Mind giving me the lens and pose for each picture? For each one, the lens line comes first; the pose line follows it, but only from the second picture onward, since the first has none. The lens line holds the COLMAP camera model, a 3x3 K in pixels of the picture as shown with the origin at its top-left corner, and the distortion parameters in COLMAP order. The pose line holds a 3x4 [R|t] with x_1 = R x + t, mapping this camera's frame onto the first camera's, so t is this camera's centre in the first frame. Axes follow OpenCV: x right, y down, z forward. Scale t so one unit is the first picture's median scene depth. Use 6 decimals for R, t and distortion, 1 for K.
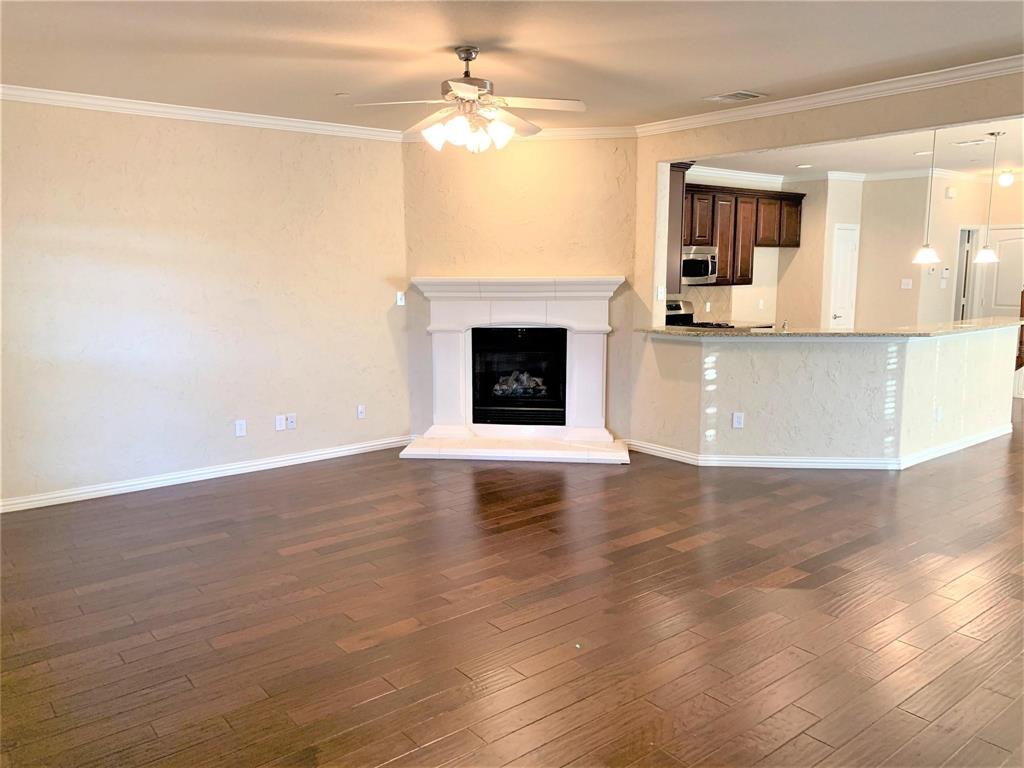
lens RADIAL K [[782.3, 0, 512.8], [0, 782.3, 394.9], [0, 0, 1]] dist [0.044471, -0.059021]
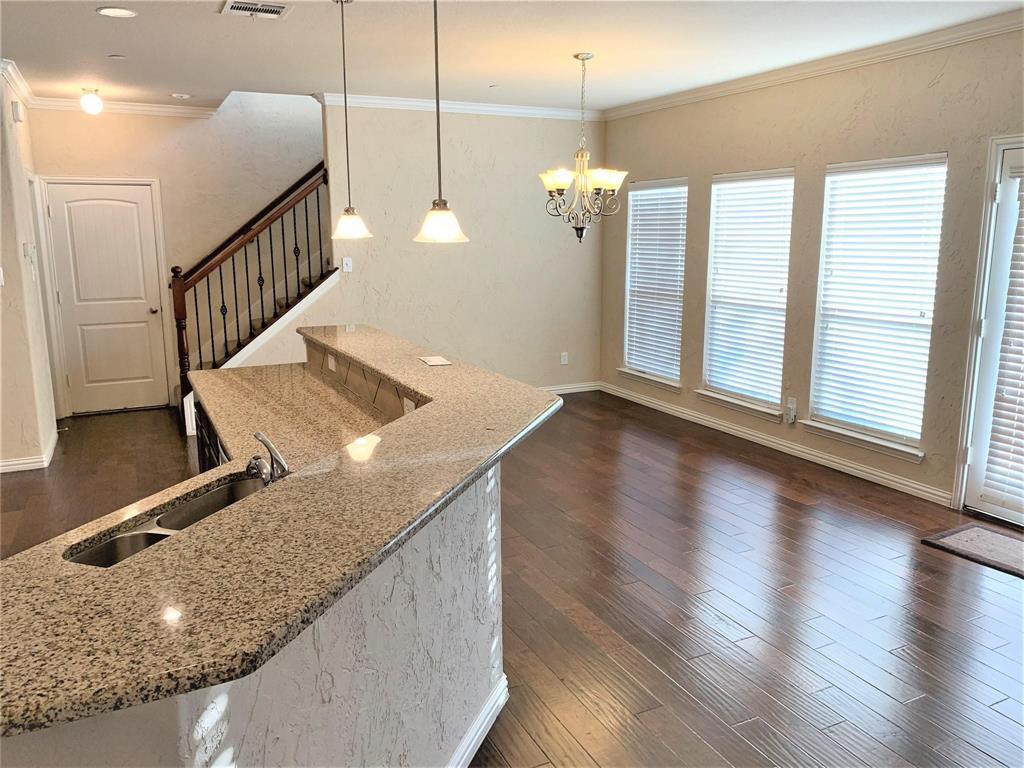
lens RADIAL K [[782.3, 0, 502.3], [0, 782.3, 374.0], [0, 0, 1]] dist [0.044471, -0.059021]
pose [[0.216527, -0.174679, 0.960523, 0.075798], [0.163156, 0.976501, 0.140805, -0.139684], [-0.962547, 0.126227, 0.239939, 0.800891]]
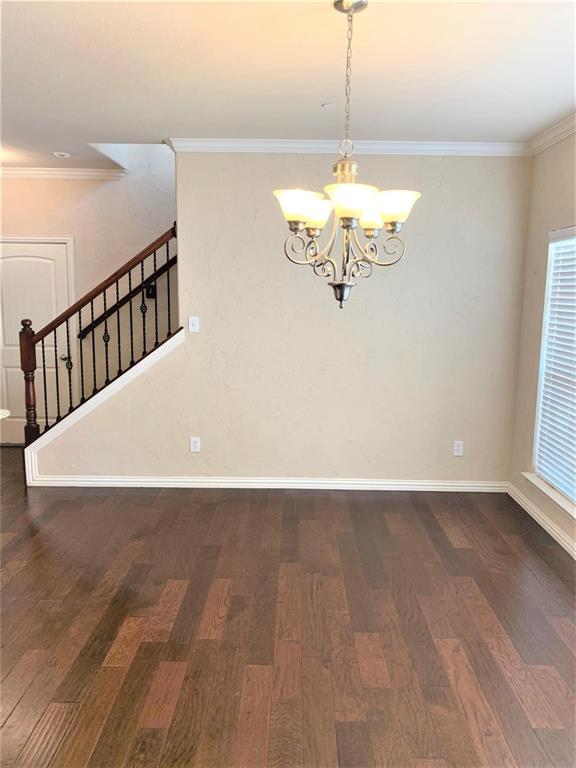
lens RADIAL K [[586.8, 0, 289.5], [0, 586.8, 383.7], [0, 0, 1]] dist [0.044471, -0.059021]
pose [[0.614166, -0.109138, 0.781594, 0.532363], [0.110505, 0.992527, 0.051758, -0.121459], [-0.781401, 0.054582, 0.621637, 0.700213]]
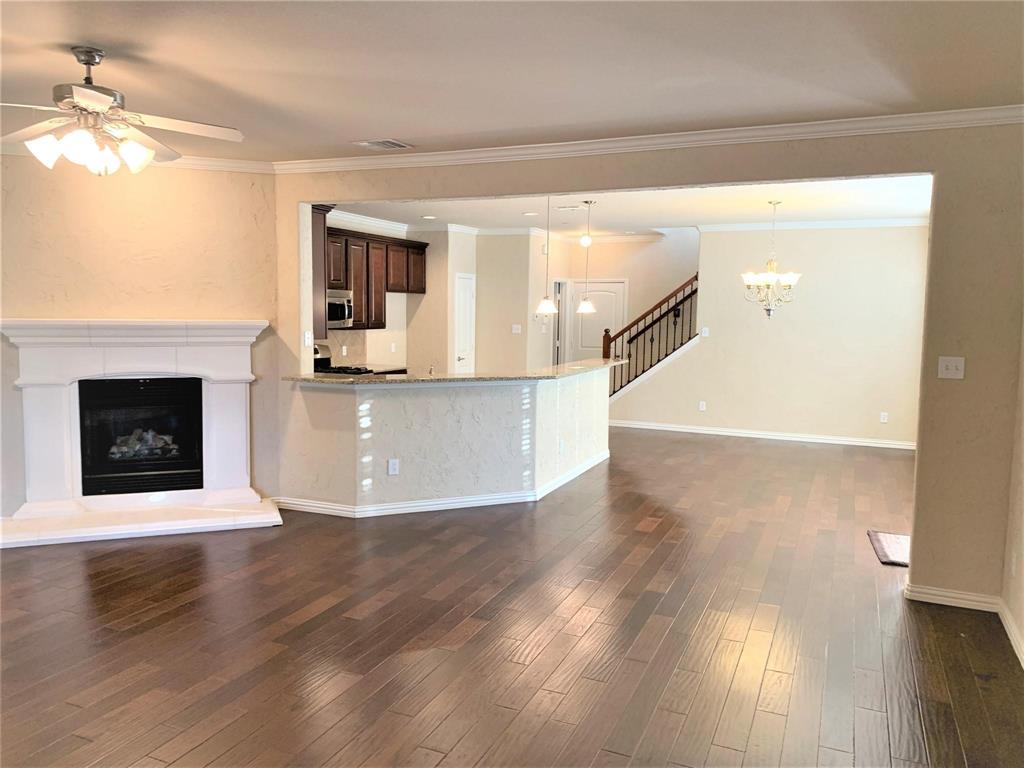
lens RADIAL K [[782.3, 0, 504.9], [0, 782.3, 380.4], [0, 0, 1]] dist [0.044471, -0.059021]
pose [[0.884450, -0.026189, 0.465900, -0.043143], [0.057241, 0.996973, -0.052623, -0.016242], [-0.463111, 0.073211, 0.883271, 0.057738]]
